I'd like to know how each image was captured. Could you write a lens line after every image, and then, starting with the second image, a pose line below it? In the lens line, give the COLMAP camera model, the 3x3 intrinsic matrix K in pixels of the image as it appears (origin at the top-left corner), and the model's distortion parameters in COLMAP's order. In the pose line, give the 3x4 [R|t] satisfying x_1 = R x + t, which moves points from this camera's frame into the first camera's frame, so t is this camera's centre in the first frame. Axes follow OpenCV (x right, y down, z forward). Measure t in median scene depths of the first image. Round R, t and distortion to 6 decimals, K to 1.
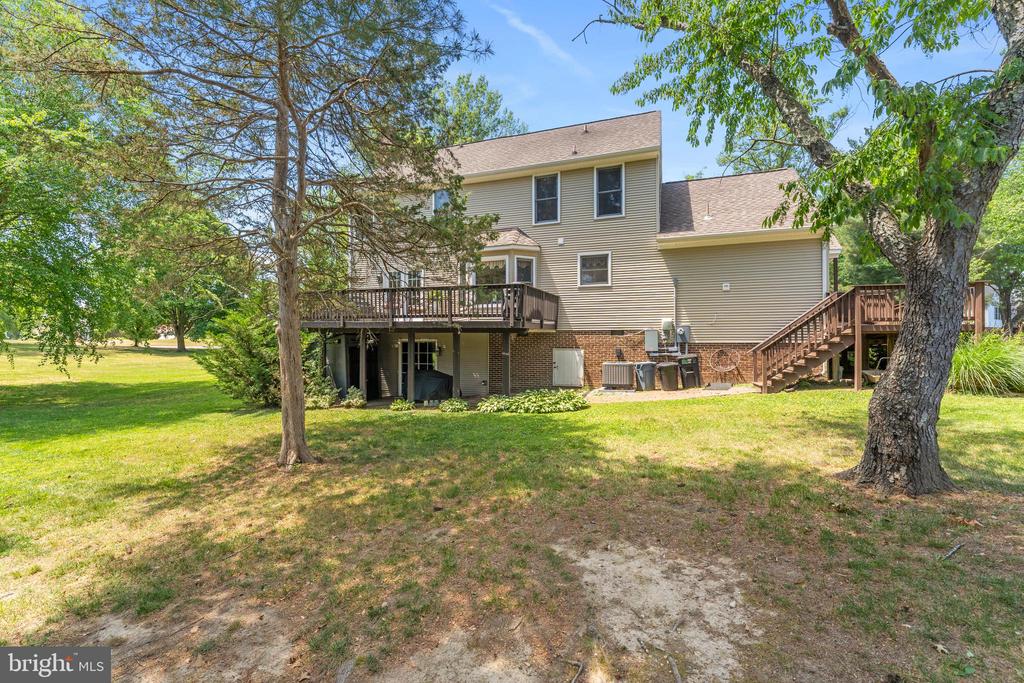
lens RADIAL K [[428.9, 0, 512.0], [0, 428.9, 341.5], [0, 0, 1]] dist [-0.000974, -0.000069]
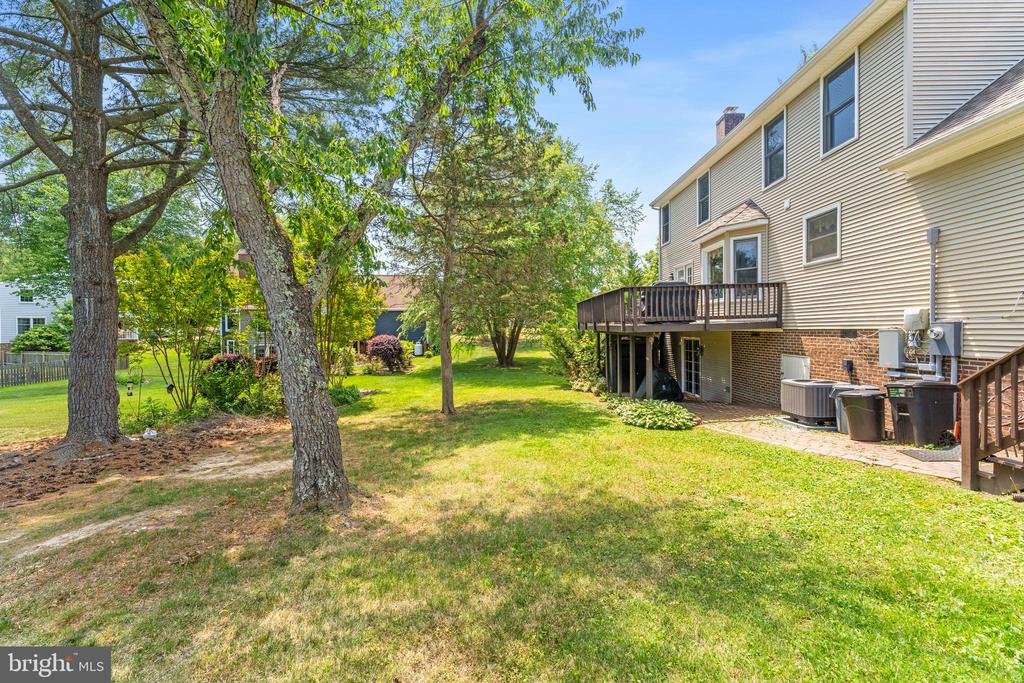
lens RADIAL K [[414.9, 0, 512.0], [0, 414.9, 341.5], [0, 0, 1]] dist [0.000403, 0.000077]
pose [[0.337668, 0.019000, -0.941073, 0.635439], [0.015298, 0.999553, 0.025669, -0.031355], [0.941141, -0.023064, 0.337227, 0.343390]]
